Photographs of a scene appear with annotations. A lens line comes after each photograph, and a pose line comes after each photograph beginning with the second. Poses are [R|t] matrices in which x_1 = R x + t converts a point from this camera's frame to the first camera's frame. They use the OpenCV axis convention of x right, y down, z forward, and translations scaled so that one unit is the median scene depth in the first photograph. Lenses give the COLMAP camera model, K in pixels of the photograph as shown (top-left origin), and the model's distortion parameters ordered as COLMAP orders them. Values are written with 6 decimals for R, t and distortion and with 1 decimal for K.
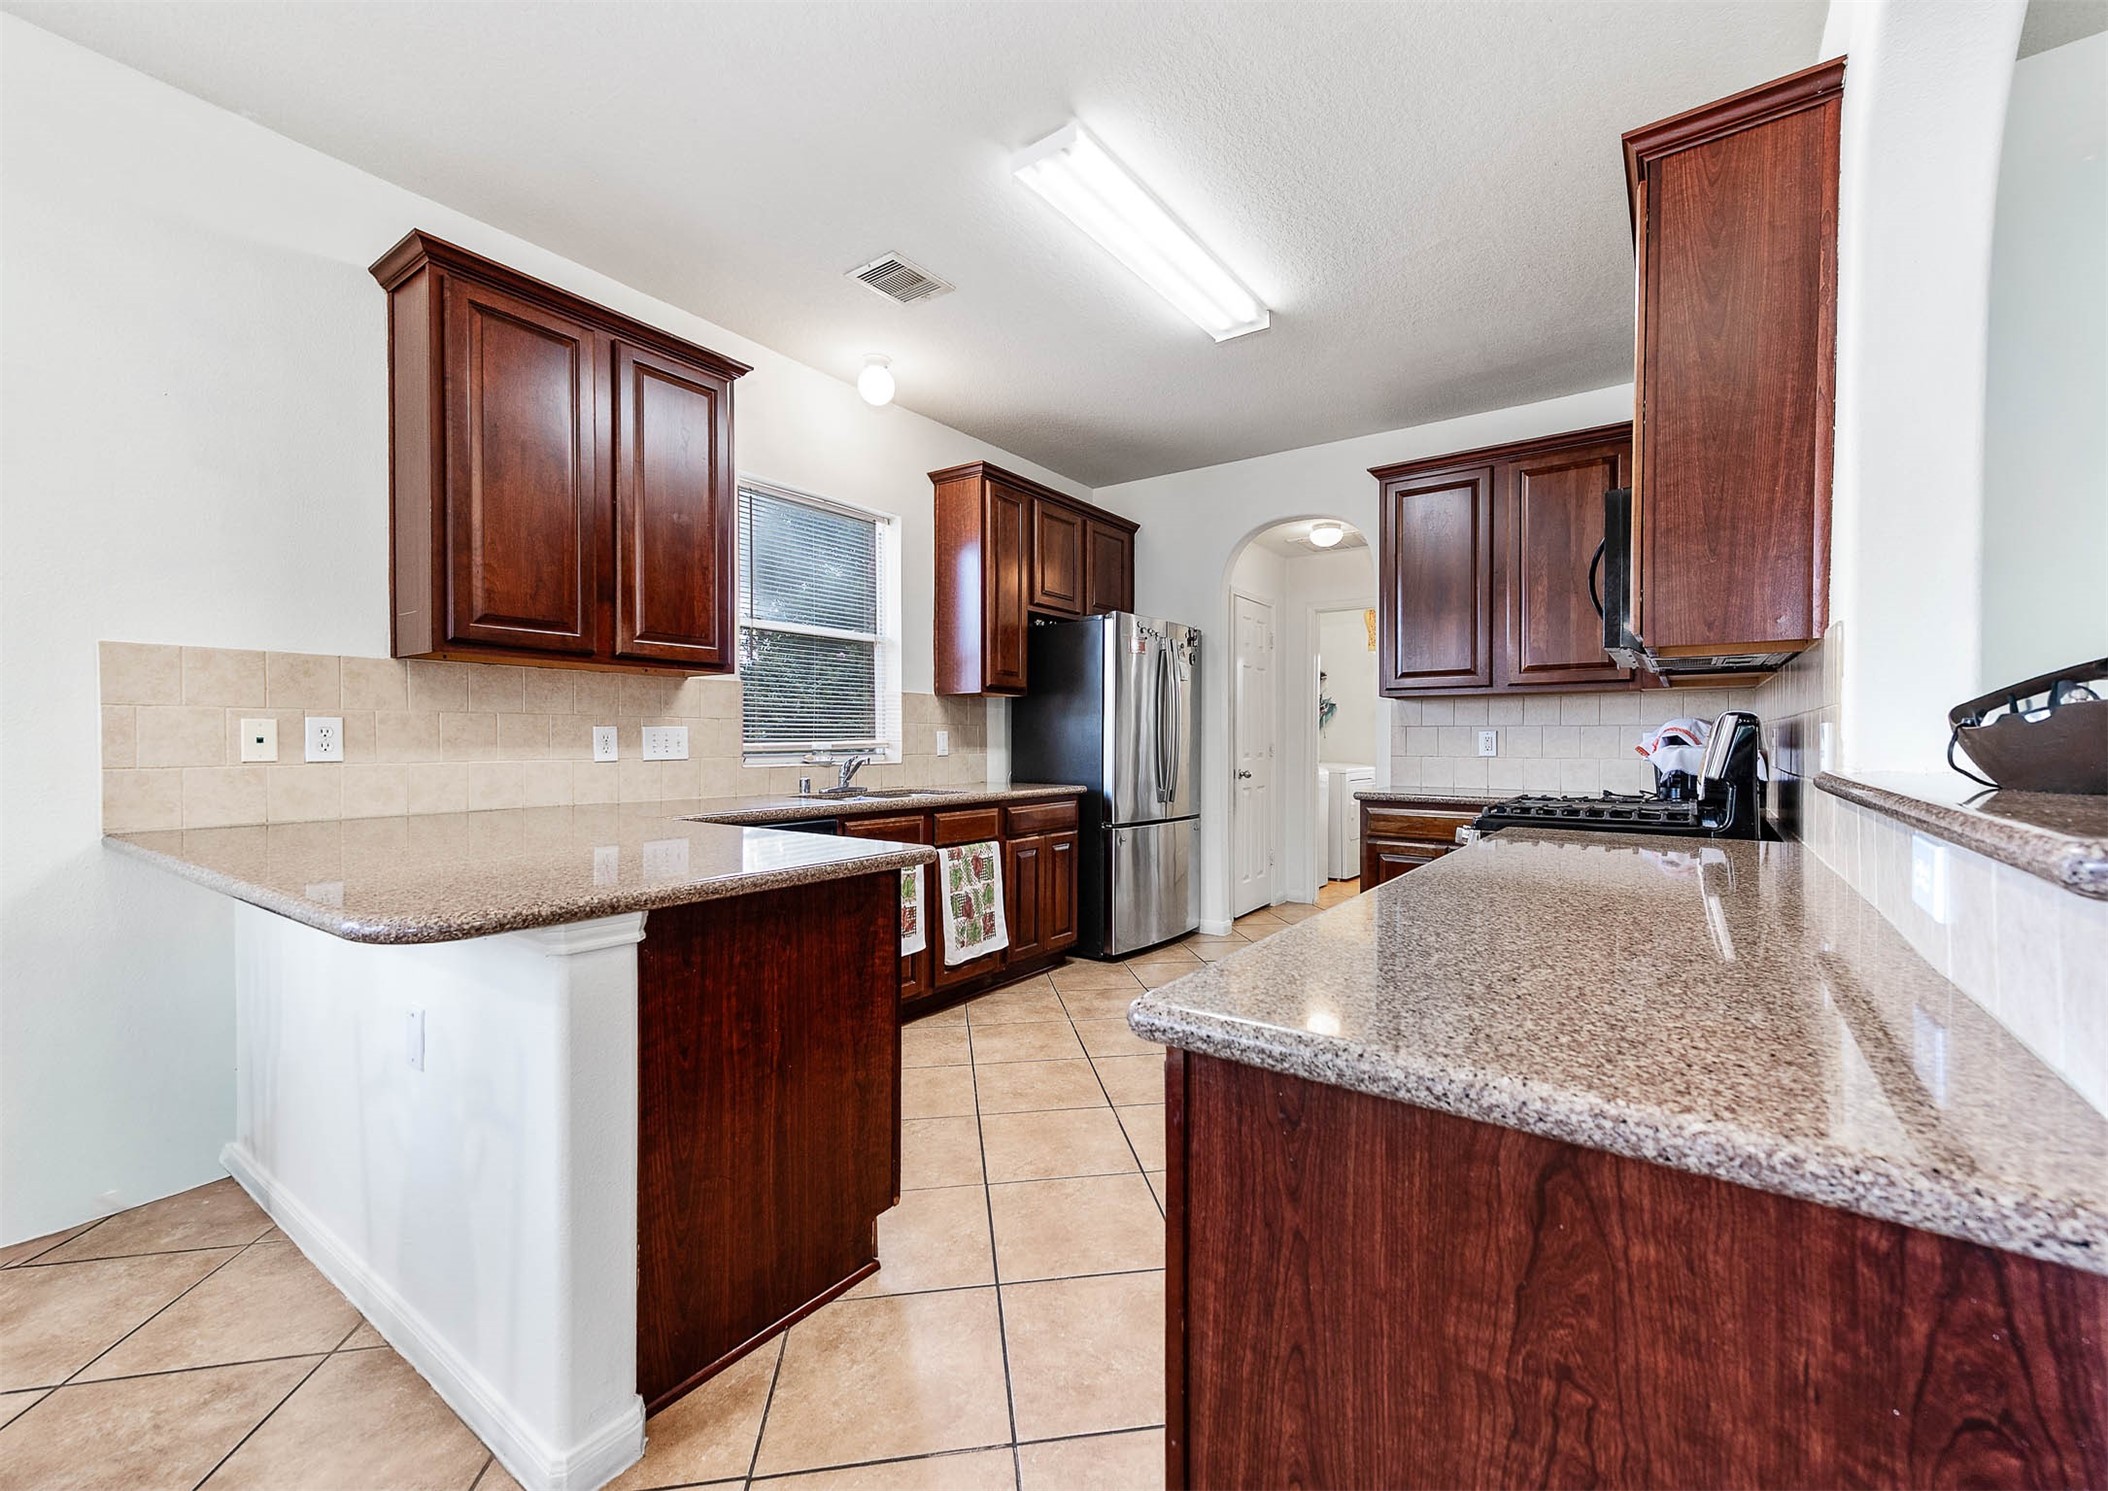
lens RADIAL K [[873.0, 0, 1055.3], [0, 873.0, 747.9], [0, 0, 1]] dist [0.004219, 0.001063]
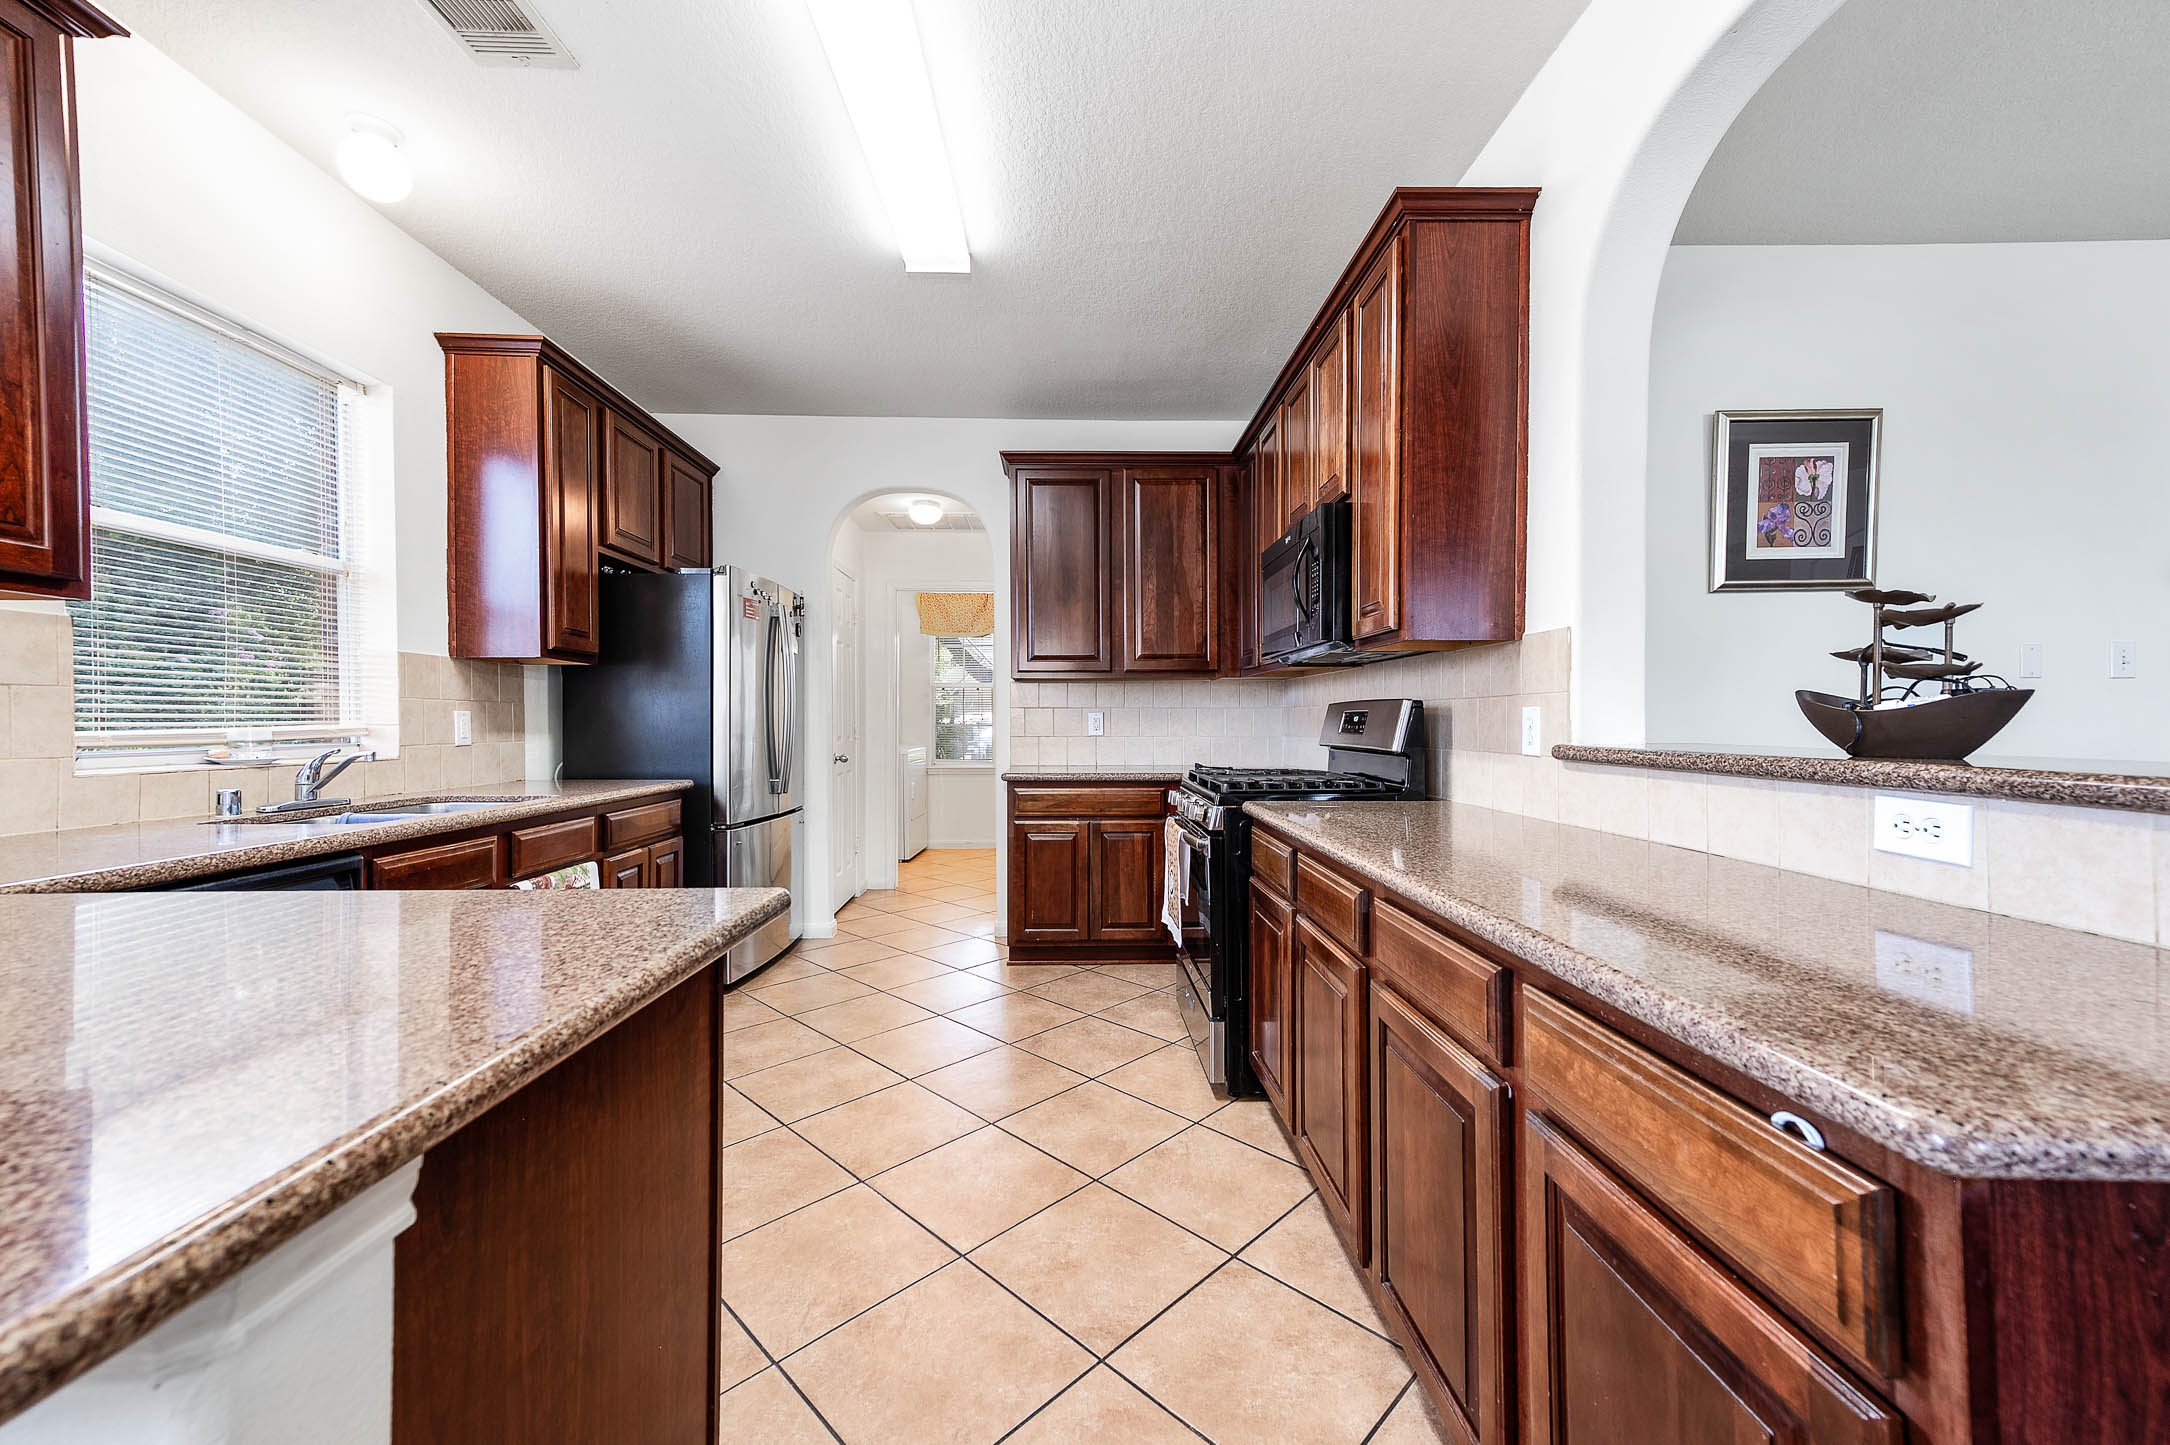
lens RADIAL K [[848.6, 0, 1086.9], [0, 848.6, 720.9], [0, 0, 1]] dist [0.016410, 0.001612]
pose [[0.795886, -0.003428, 0.605437, -0.156738], [0.008759, 0.999945, -0.005853, -0.002603], [-0.605383, 0.009961, 0.795872, 0.166464]]
